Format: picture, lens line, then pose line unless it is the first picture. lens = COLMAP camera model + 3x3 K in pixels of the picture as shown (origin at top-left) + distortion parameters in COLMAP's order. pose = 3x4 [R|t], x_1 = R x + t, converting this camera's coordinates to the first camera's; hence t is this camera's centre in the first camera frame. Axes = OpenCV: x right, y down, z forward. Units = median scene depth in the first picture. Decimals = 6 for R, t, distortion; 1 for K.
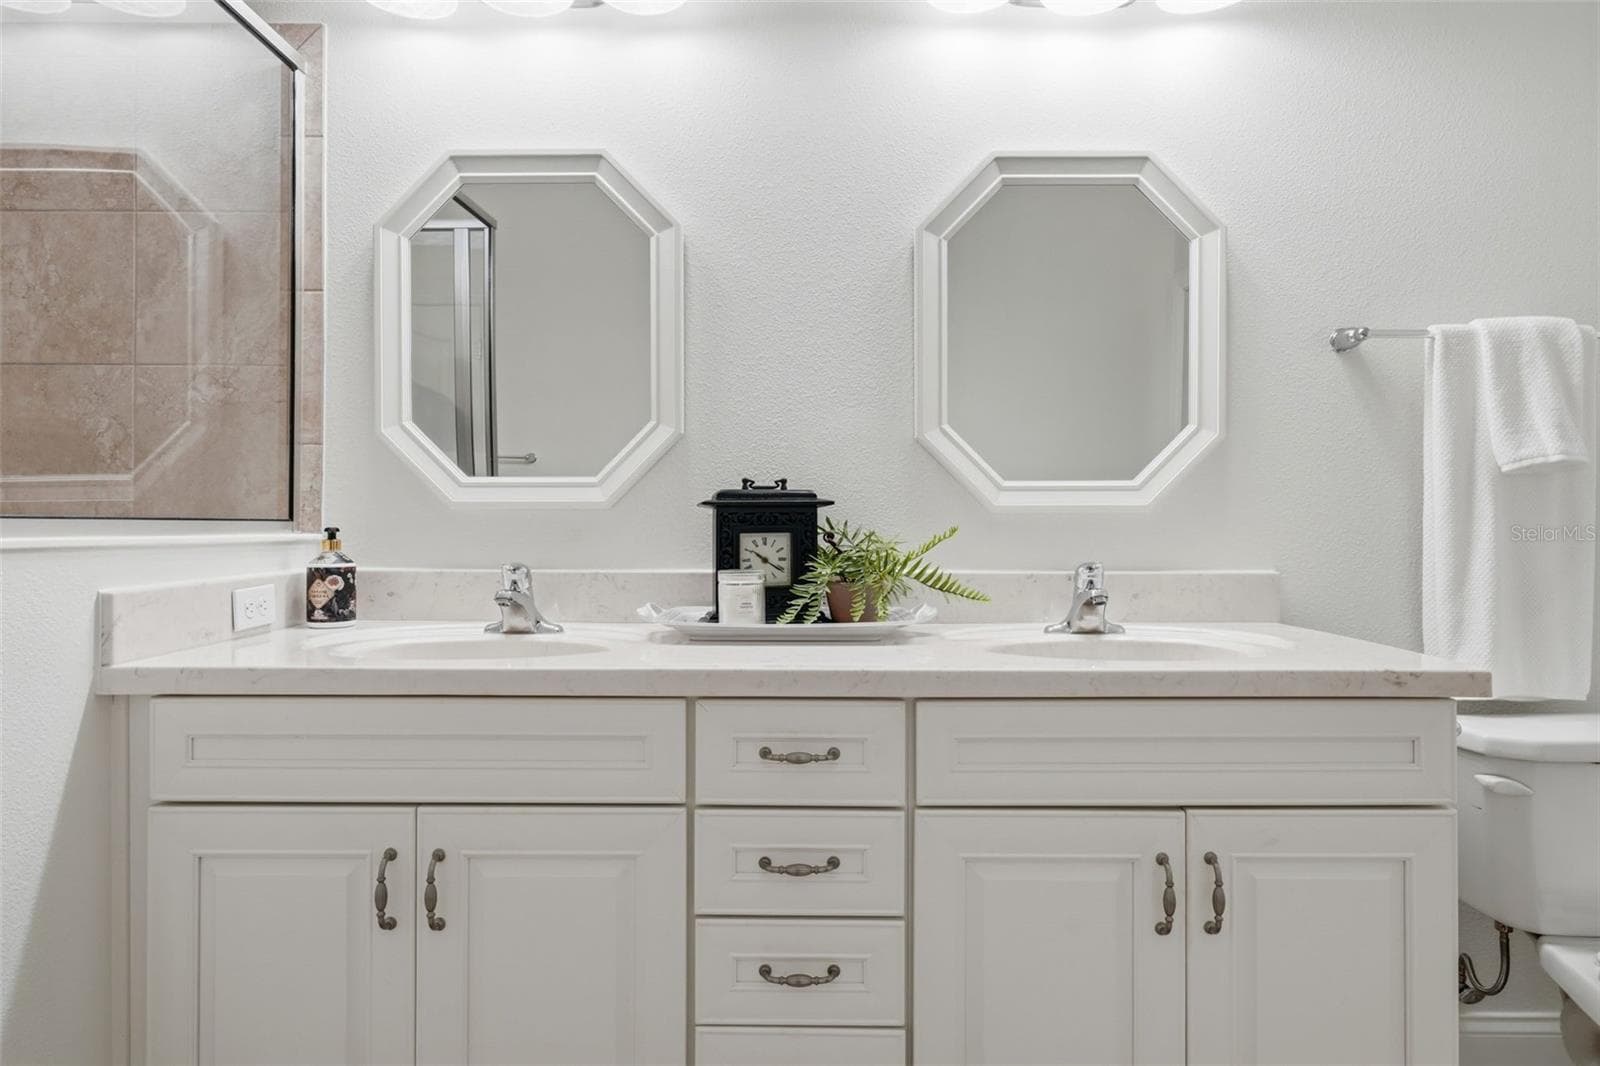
lens RADIAL K [[915.2, 0, 800.1], [0, 915.2, 521.2], [0, 0, 1]] dist [0.000774, 0.001936]
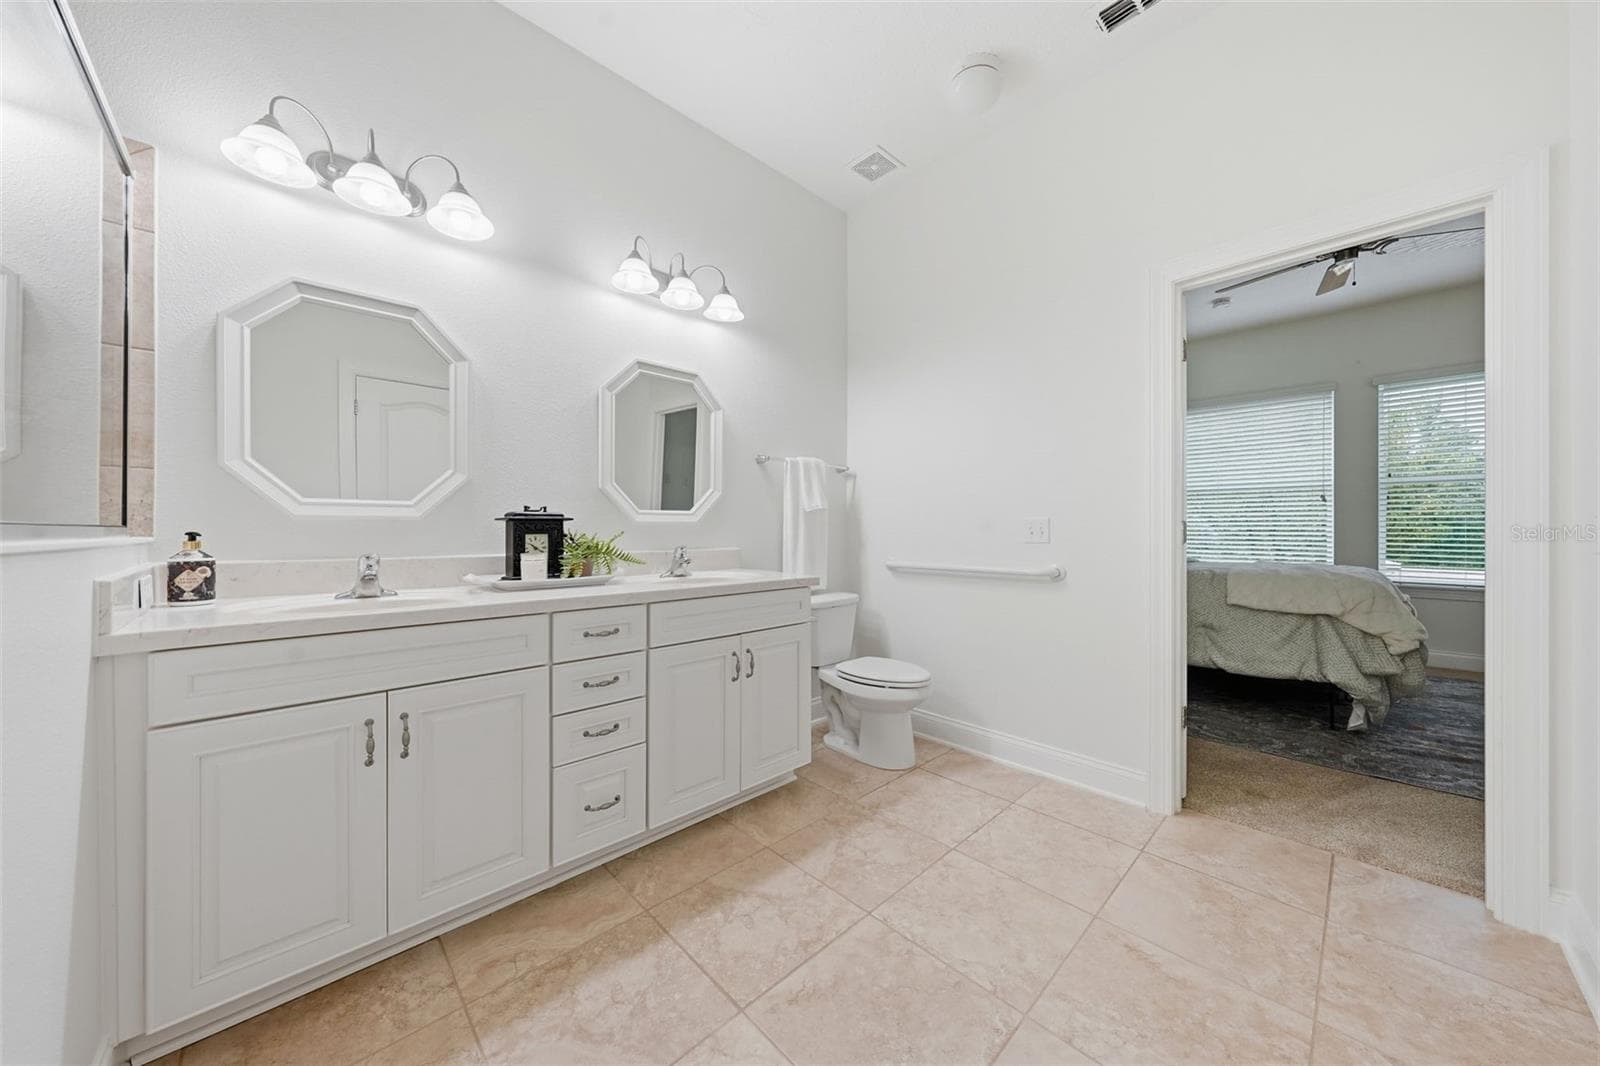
lens RADIAL K [[546.4, 0, 800.6], [0, 546.4, 532.2], [0, 0, 1]] dist [0.000880, 0.000025]
pose [[0.720962, -0.003092, 0.692968, -0.431114], [-0.003492, 0.999961, 0.008095, -0.002842], [-0.692966, -0.008257, 0.720923, -0.221152]]
